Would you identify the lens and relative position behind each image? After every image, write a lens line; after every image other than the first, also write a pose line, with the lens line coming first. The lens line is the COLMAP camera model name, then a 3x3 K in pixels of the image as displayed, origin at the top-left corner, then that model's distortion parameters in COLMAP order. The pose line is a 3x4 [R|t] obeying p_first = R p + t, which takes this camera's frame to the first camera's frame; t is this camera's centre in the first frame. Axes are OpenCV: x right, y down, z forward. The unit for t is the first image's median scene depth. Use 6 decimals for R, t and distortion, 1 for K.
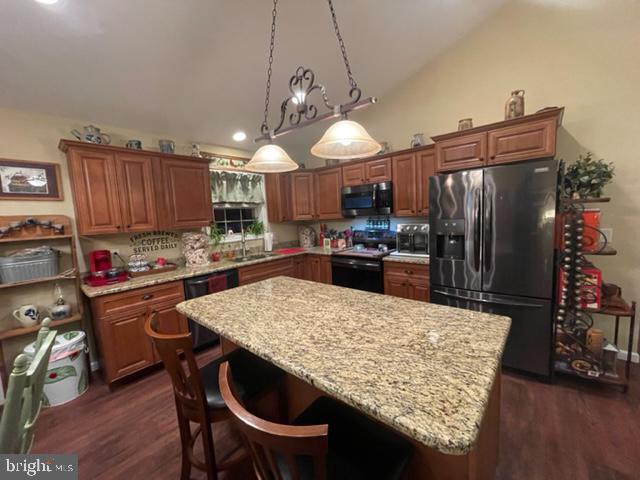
lens RADIAL K [[256.5, 0, 316.6], [0, 256.5, 240.3], [0, 0, 1]] dist [-0.005679, -0.000557]
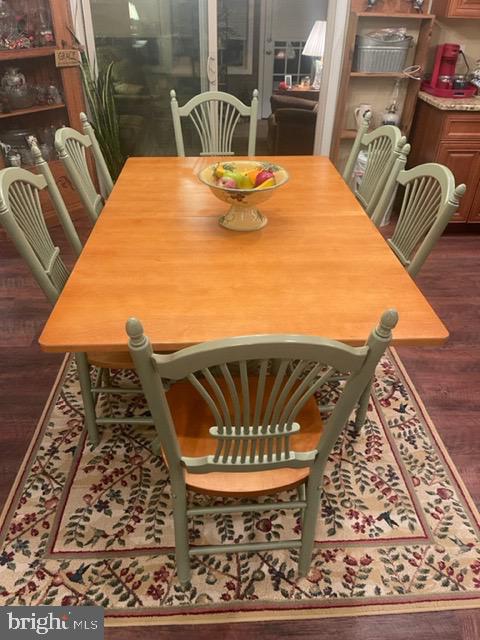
lens RADIAL K [[485.4, 0, 239.2], [0, 485.4, 315.1], [0, 0, 1]] dist [0.064040, -0.082431]
pose [[0.688164, 0.454222, -0.565785, -0.098598], [-0.120608, 0.840560, 0.528121, 0.016587], [0.715461, -0.295196, 0.633226, -0.350481]]
